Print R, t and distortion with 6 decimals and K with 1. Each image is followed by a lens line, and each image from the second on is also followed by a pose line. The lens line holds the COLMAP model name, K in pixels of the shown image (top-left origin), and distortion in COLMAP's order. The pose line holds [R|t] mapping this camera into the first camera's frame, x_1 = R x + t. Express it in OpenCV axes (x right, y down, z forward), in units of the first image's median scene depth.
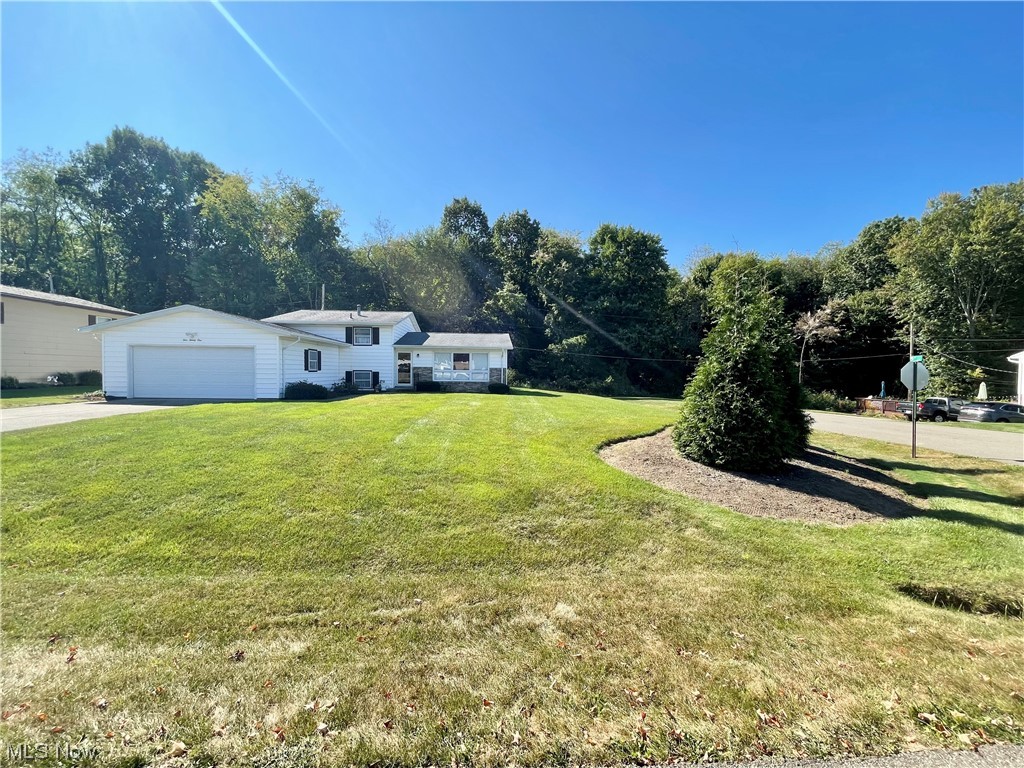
lens RADIAL K [[407.8, 0, 507.0], [0, 407.8, 388.6], [0, 0, 1]] dist [-0.006839, 0.000141]
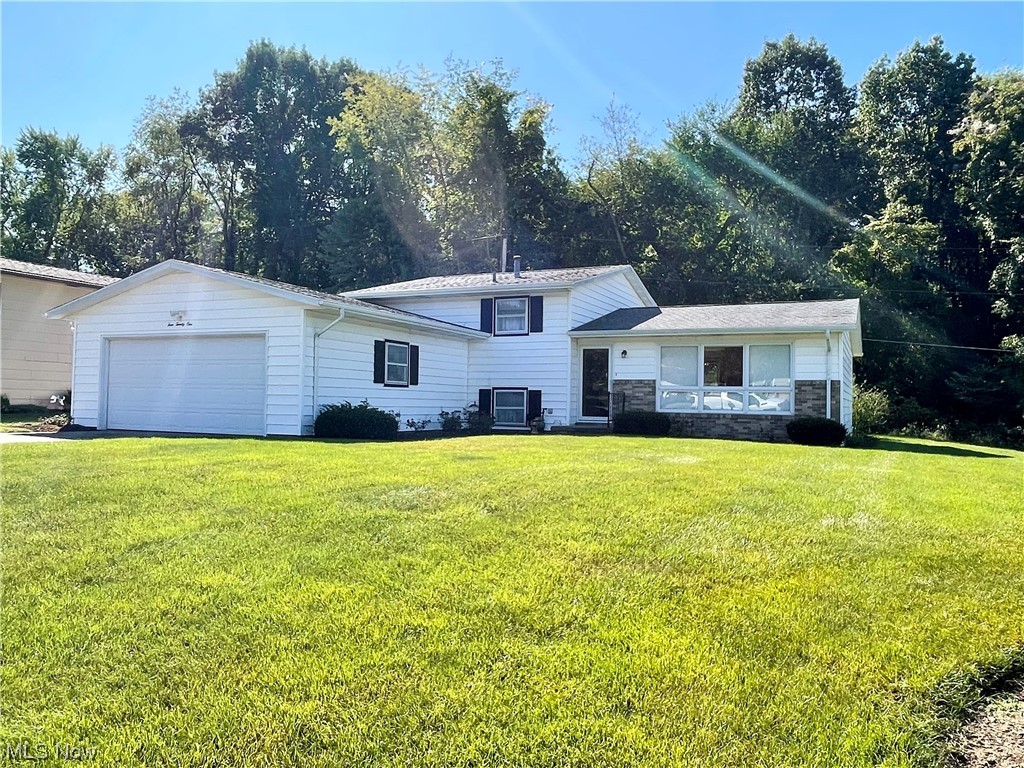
lens RADIAL K [[775.1, 0, 513.0], [0, 775.1, 381.9], [0, 0, 1]] dist [0.011408, -0.029356]
pose [[0.884162, -0.009930, -0.467075, 0.034129], [-0.026398, 0.997115, -0.071171, 0.006418], [0.466434, 0.075257, 0.881349, 0.096531]]
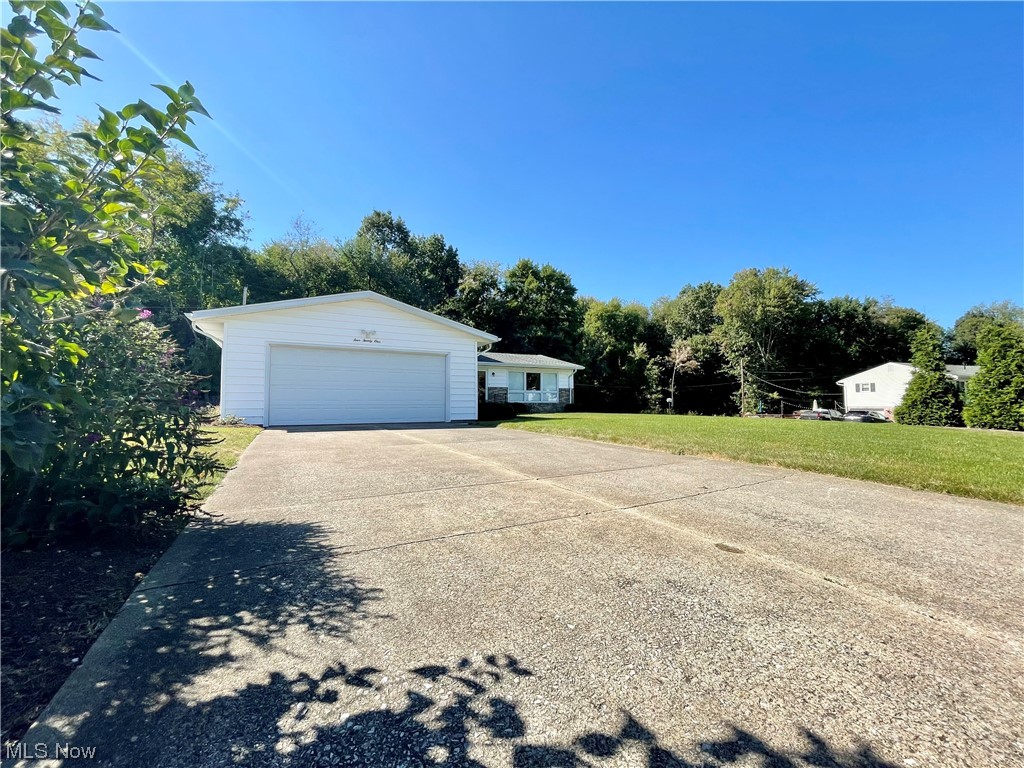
lens RADIAL K [[407.8, 0, 507.9], [0, 407.8, 390.7], [0, 0, 1]] dist [-0.006839, 0.000141]
pose [[0.908332, -0.001477, 0.418247, -0.278015], [0.031217, 0.997444, -0.064274, 0.006960], [-0.417083, 0.071439, 0.906057, 0.083455]]
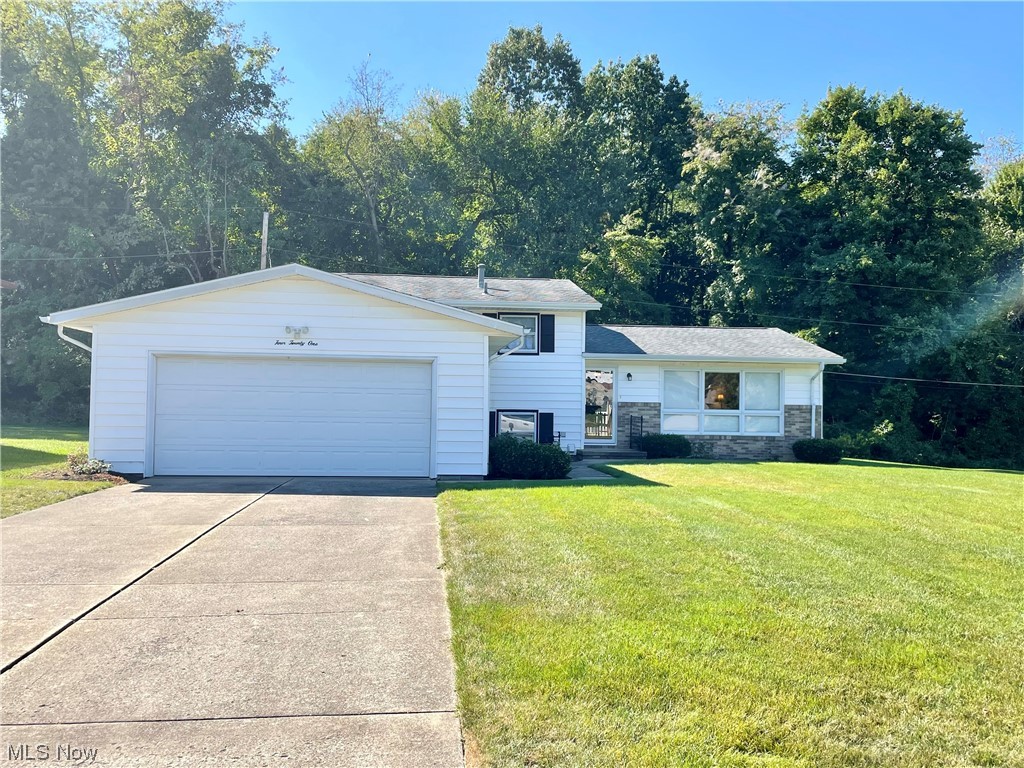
lens RADIAL K [[912.9, 0, 517.5], [0, 912.9, 382.4], [0, 0, 1]] dist [0.058773, -0.028041]
pose [[0.999089, 0.004304, 0.042450, -0.188768], [-0.001472, 0.997784, -0.066527, -0.003704], [-0.042642, 0.066404, 0.996881, 0.000170]]
